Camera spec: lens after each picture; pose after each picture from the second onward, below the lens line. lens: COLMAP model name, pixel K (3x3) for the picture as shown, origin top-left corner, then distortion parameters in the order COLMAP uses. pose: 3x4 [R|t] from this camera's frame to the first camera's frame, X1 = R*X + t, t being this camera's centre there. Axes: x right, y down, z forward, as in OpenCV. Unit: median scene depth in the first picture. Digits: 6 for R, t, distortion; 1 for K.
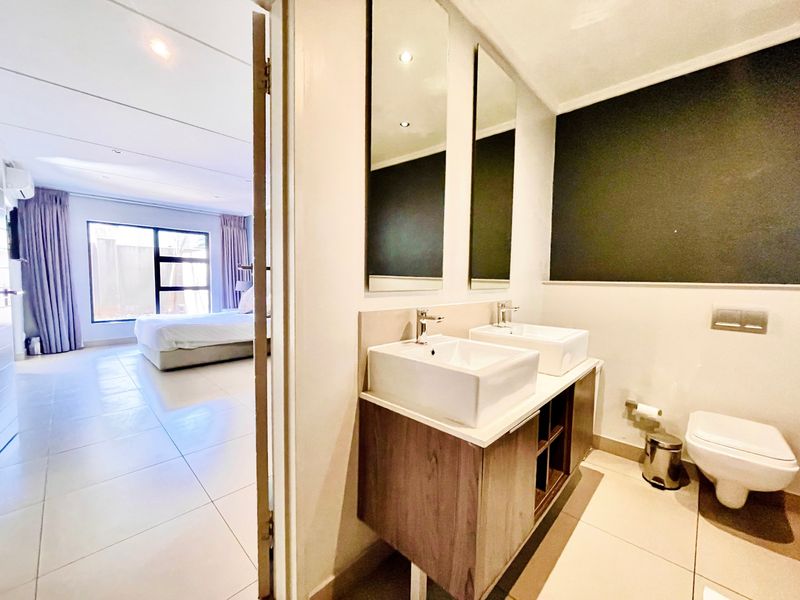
lens RADIAL K [[323.5, 0, 400.1], [0, 323.5, 298.6], [0, 0, 1]] dist [-0.002178, -0.000496]
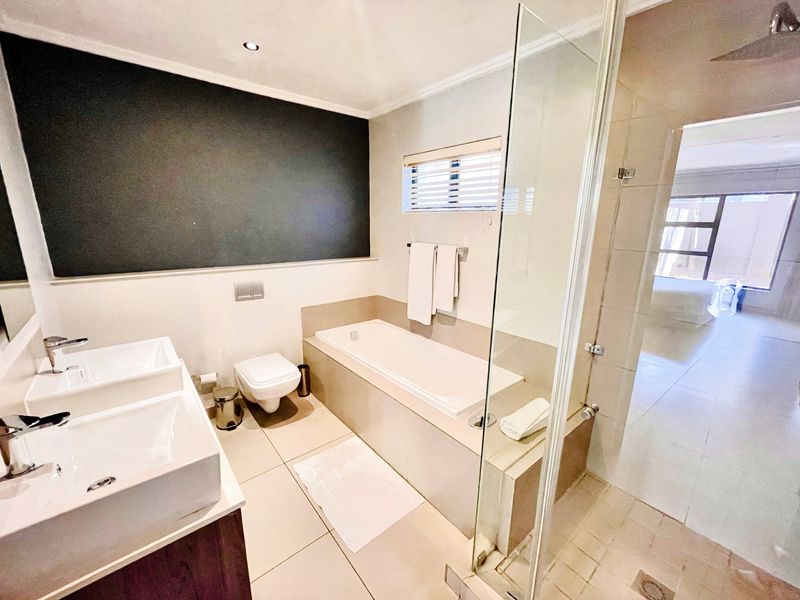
lens RADIAL K [[323.5, 0, 400.1], [0, 323.5, 298.6], [0, 0, 1]] dist [-0.002178, -0.000496]
pose [[0.106561, -0.239448, 0.965044, -0.272589], [0.042662, 0.970777, 0.236160, -0.214626], [-0.993390, 0.016006, 0.113662, 0.170647]]
